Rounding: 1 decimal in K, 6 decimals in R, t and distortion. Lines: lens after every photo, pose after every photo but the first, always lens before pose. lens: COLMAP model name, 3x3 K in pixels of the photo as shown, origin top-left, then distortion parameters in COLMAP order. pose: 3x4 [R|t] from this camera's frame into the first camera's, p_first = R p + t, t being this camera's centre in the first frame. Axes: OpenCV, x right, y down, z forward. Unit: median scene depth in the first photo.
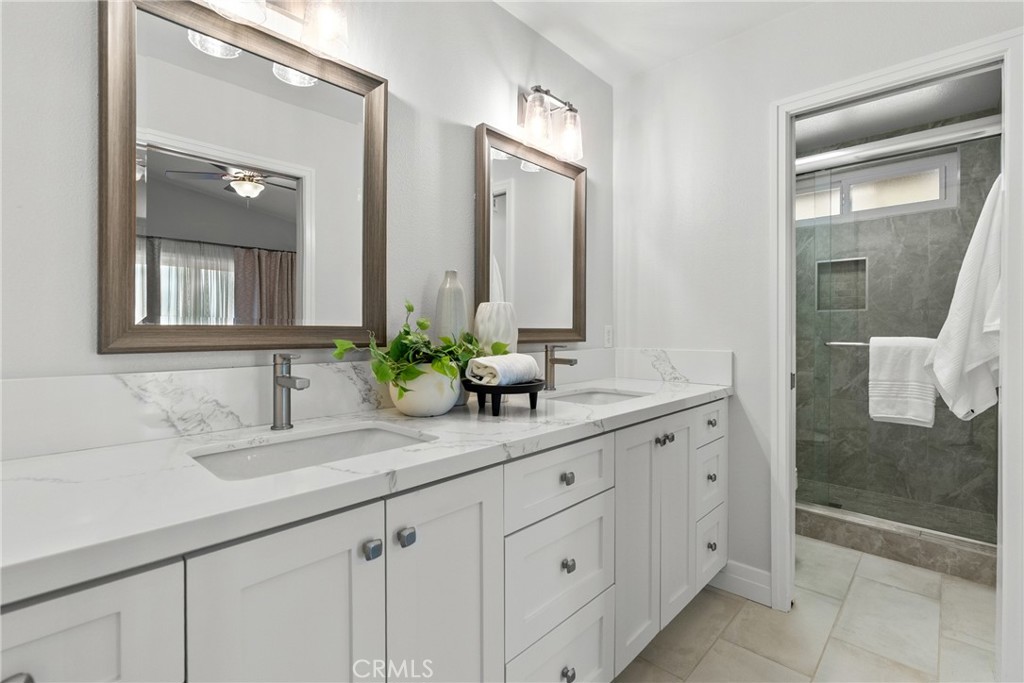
lens RADIAL K [[464.8, 0, 509.7], [0, 464.8, 331.5], [0, 0, 1]] dist [-0.006117, 0.000028]
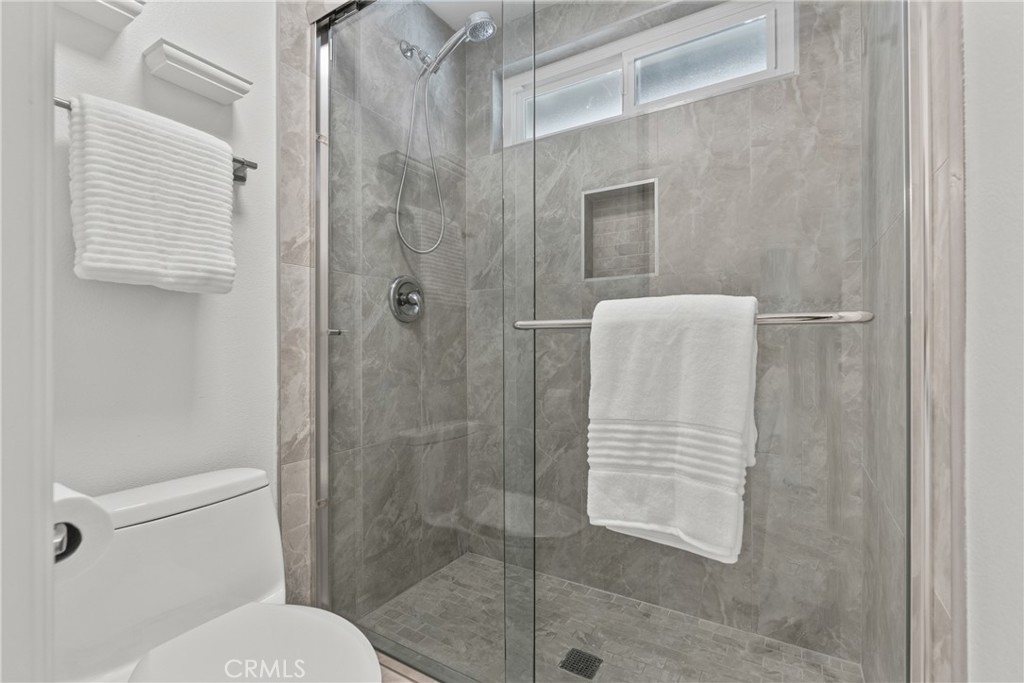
lens RADIAL K [[464.8, 0, 513.0], [0, 464.8, 345.3], [0, 0, 1]] dist [-0.006117, 0.000028]
pose [[0.975910, -0.008840, 0.217994, 0.519687], [0.009311, 0.999956, -0.001136, 0.038848], [-0.217975, 0.003138, 0.975949, 0.537699]]
